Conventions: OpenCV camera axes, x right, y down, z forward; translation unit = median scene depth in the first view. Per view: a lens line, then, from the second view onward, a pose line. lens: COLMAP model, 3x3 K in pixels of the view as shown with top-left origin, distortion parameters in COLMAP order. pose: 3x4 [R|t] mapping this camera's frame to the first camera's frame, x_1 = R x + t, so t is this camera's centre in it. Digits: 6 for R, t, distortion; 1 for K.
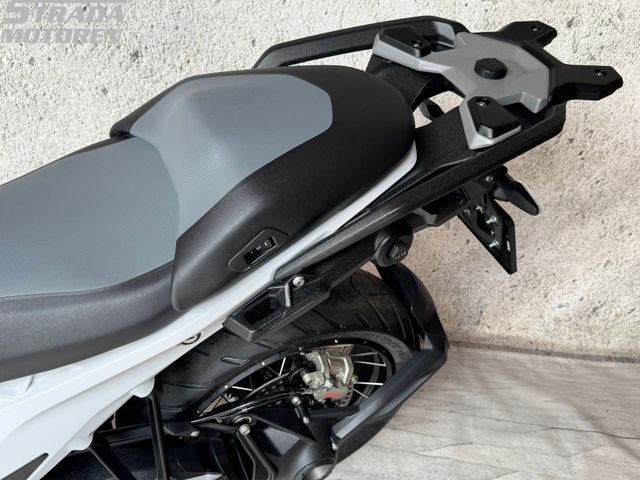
lens RADIAL K [[614.6, 0, 320.0], [0, 614.6, 240.0], [0, 0, 1]] dist [0.003607, 0.001288]
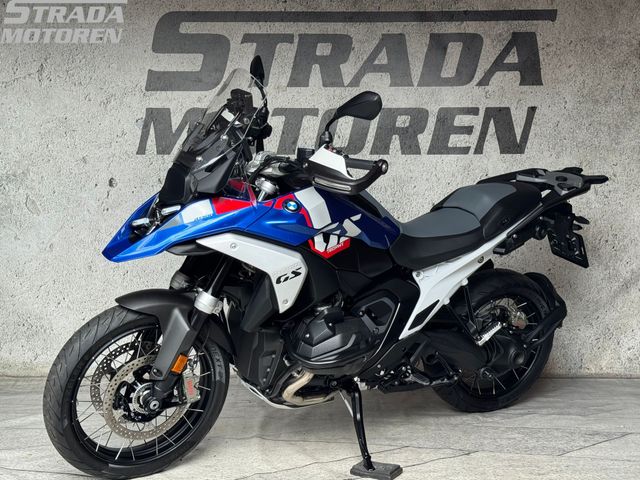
lens RADIAL K [[995.9, 0, 320.0], [0, 995.9, 240.0], [0, 0, 1]] dist [0.062070, 0.082874]
pose [[0.994721, -0.076330, 0.068585, -1.157235], [0.098483, 0.897895, -0.429051, 1.826001], [-0.028833, 0.433541, 0.900673, -2.964806]]
